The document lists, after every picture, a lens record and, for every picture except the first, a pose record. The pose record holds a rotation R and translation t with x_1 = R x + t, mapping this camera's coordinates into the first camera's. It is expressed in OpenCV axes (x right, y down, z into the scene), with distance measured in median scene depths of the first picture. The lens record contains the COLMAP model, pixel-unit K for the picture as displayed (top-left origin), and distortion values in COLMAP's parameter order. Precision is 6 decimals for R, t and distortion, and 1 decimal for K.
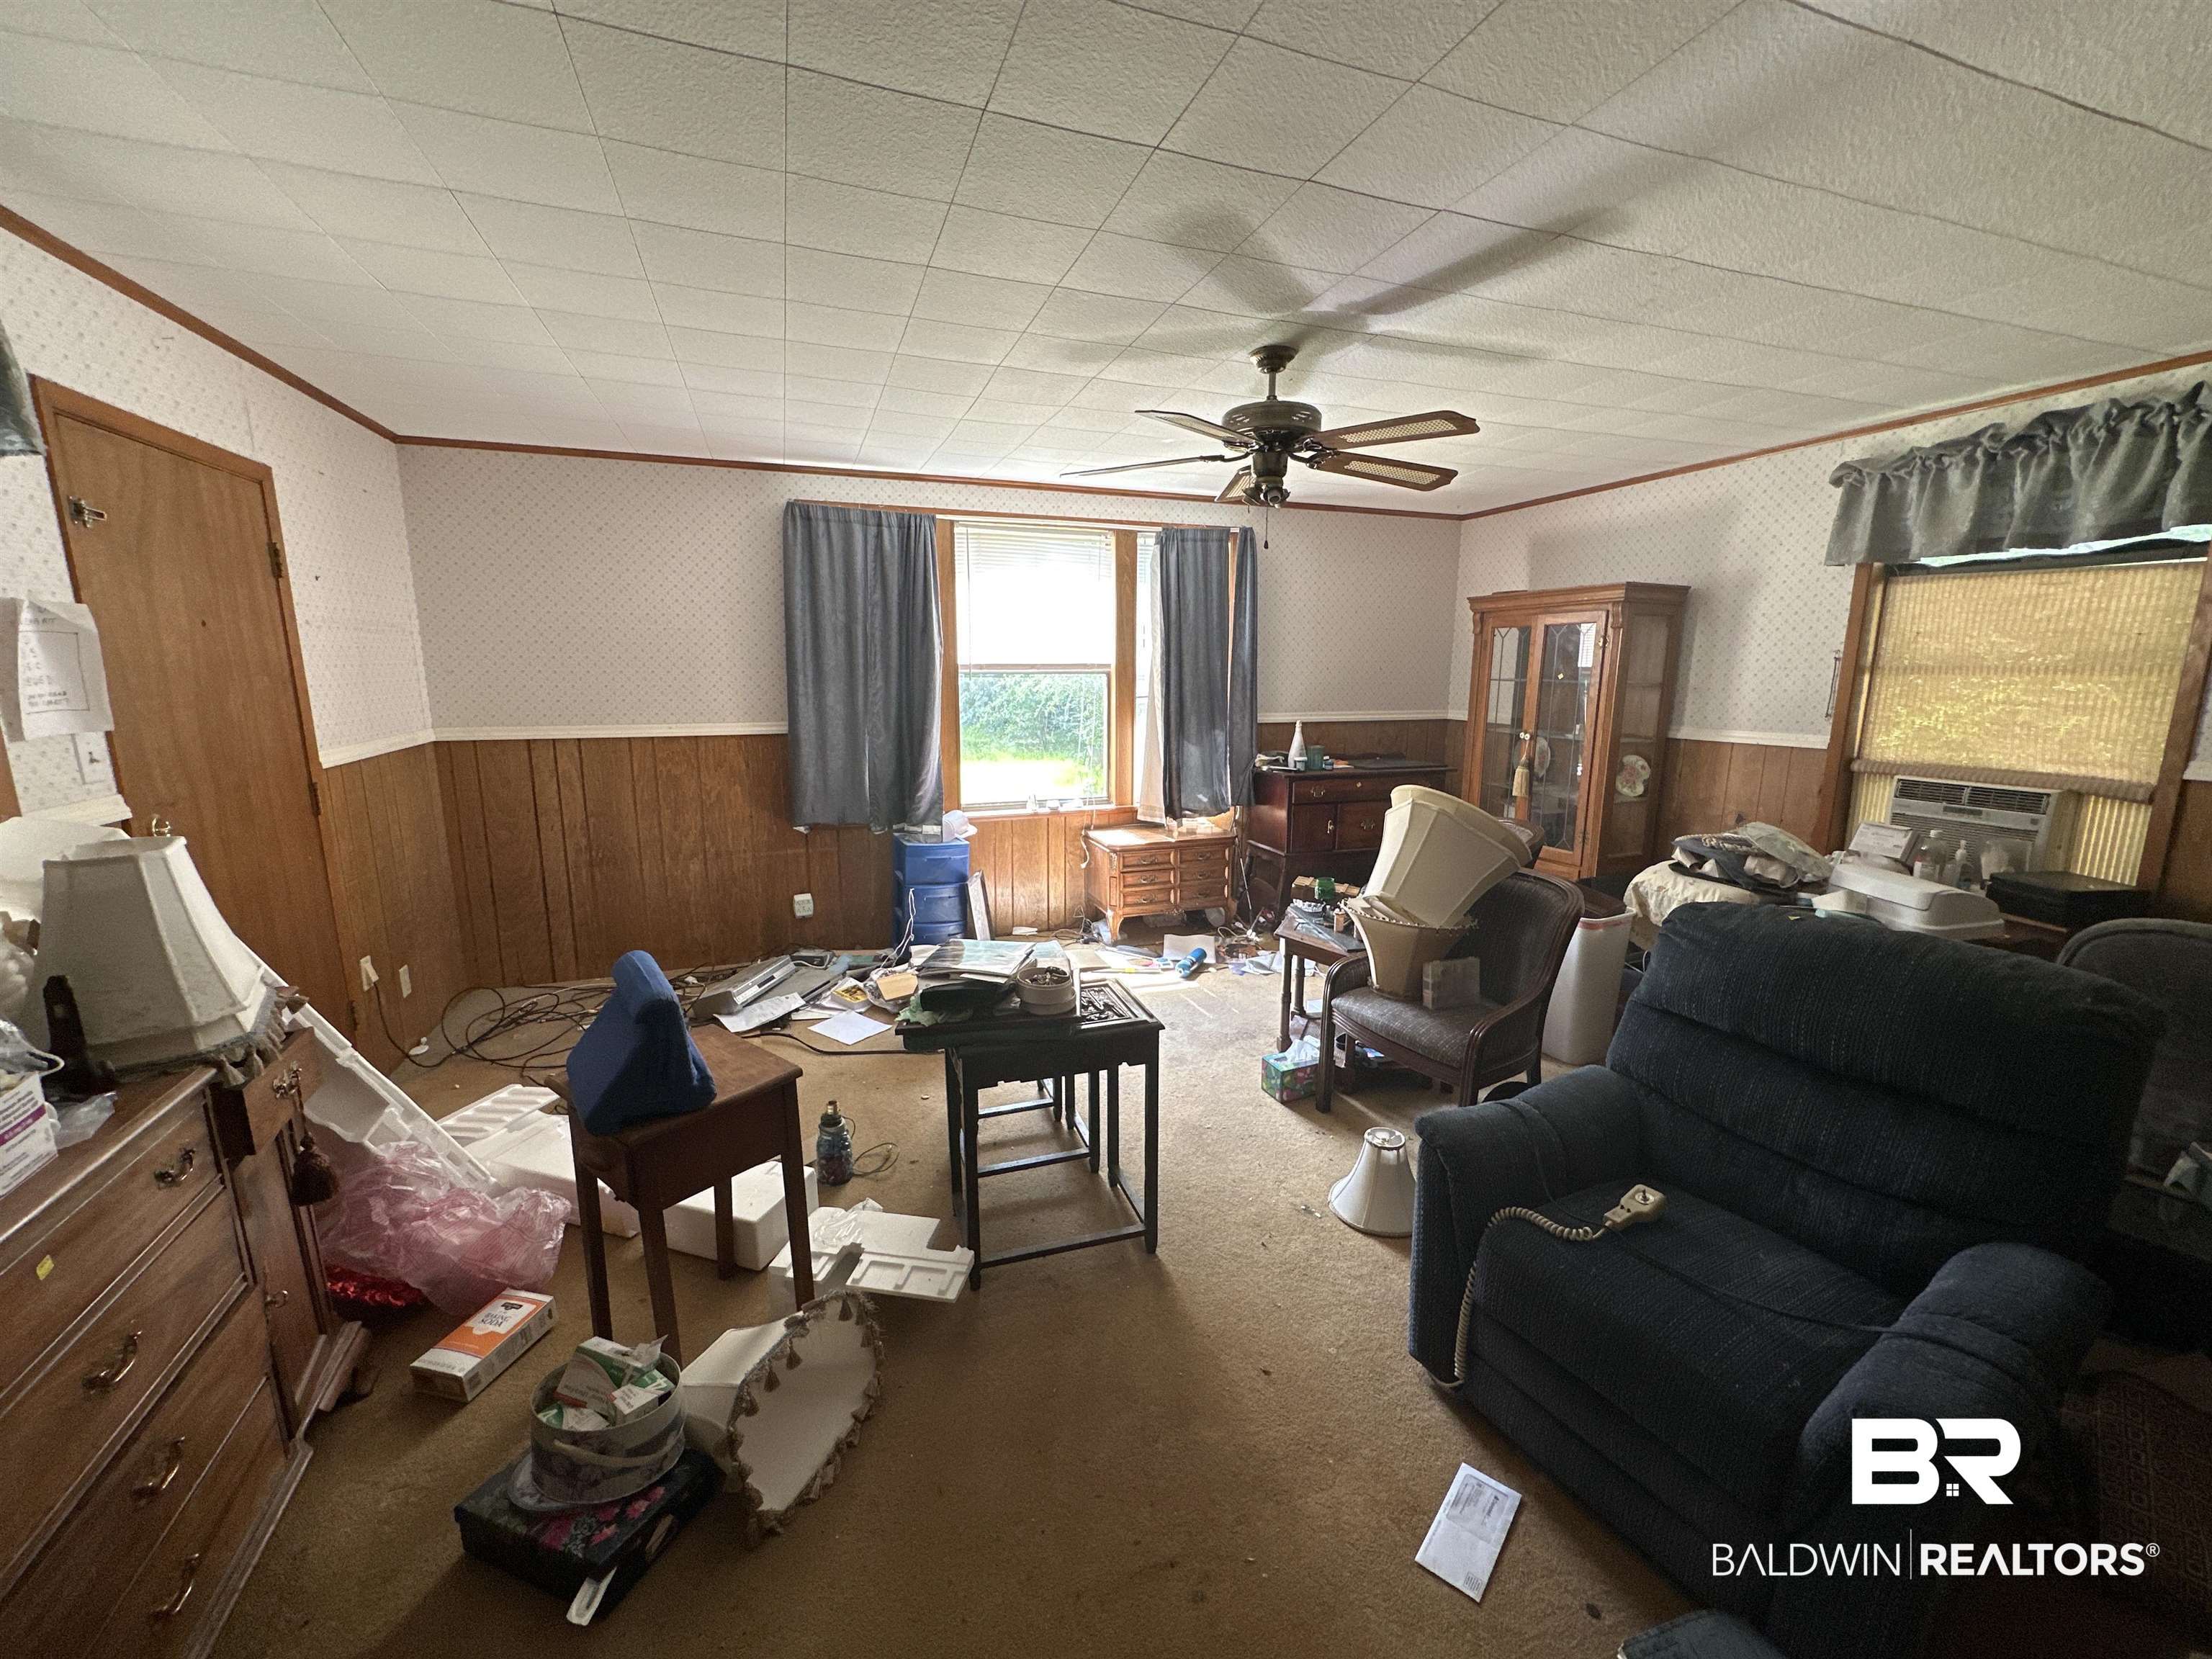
lens RADIAL K [[877.7, 0, 1110.3], [0, 877.7, 828.2], [0, 0, 1]] dist [-0.005356, 0.001035]
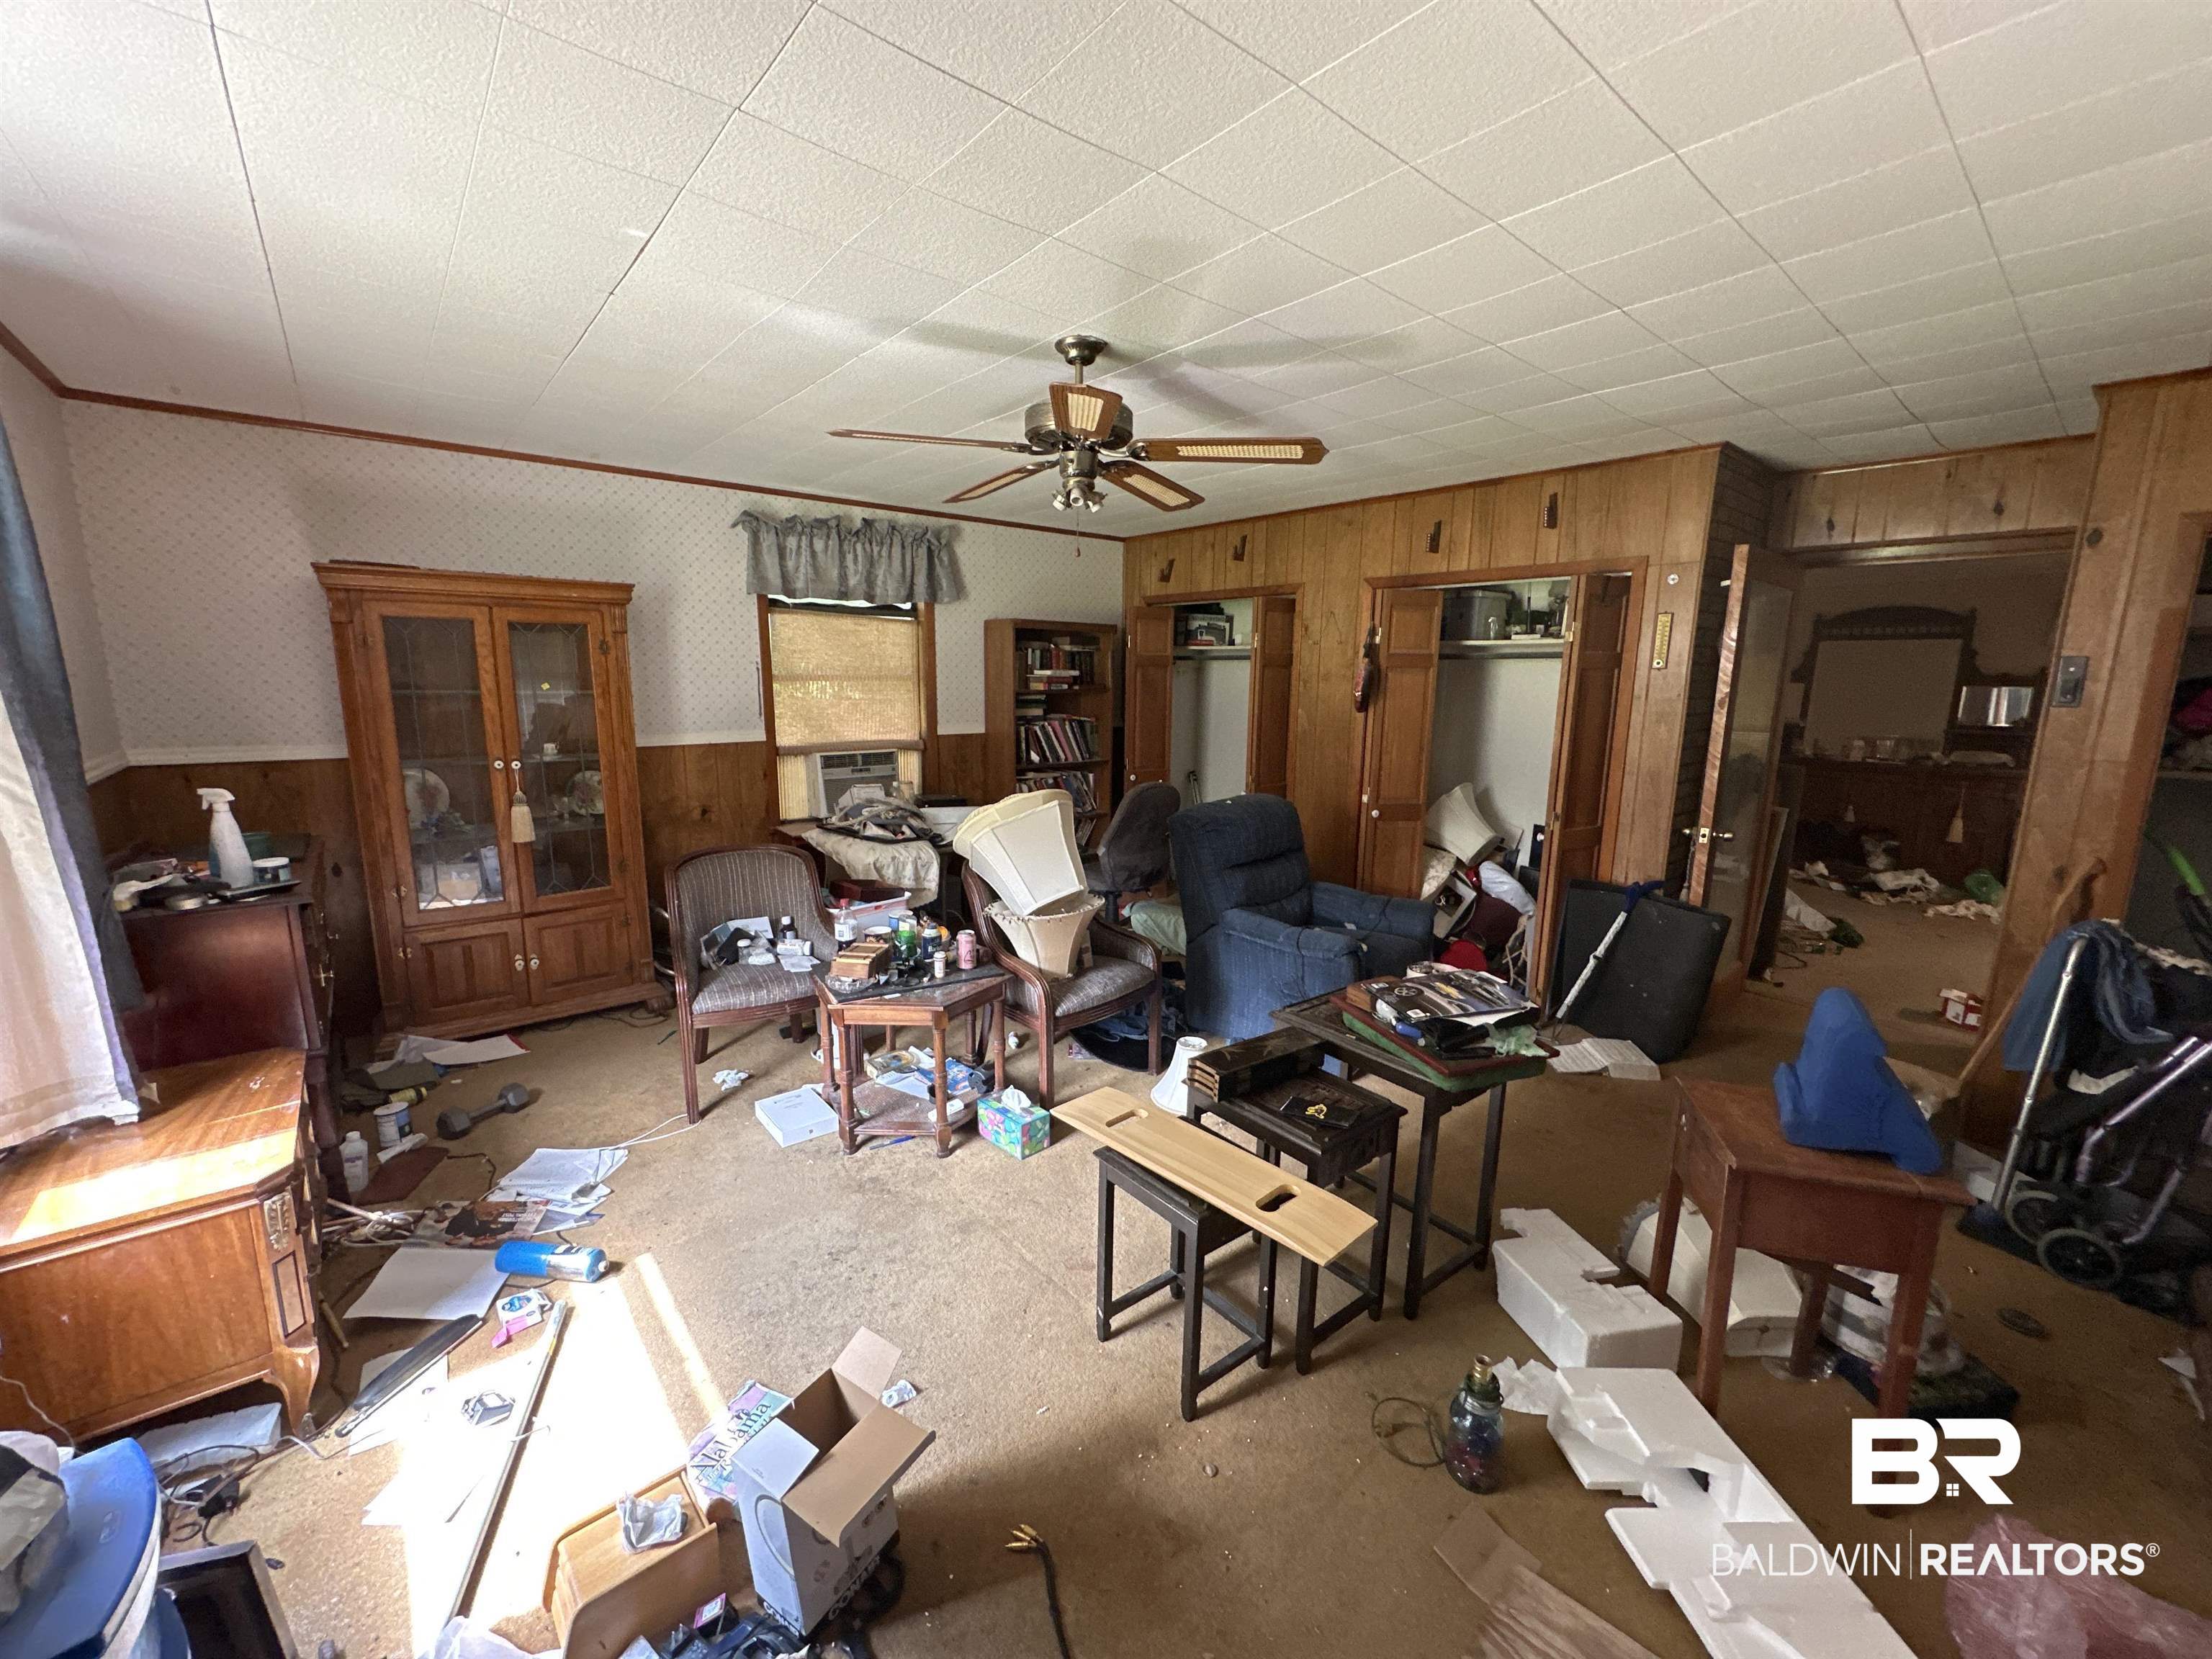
lens RADIAL K [[877.7, 0, 1107.3], [0, 877.7, 842.0], [0, 0, 1]] dist [-0.005356, 0.001035]
pose [[-0.360202, -0.177268, 0.915877, -0.599089], [0.158530, 0.955868, 0.247356, -0.206471], [-0.919306, 0.234292, -0.316203, 1.092653]]
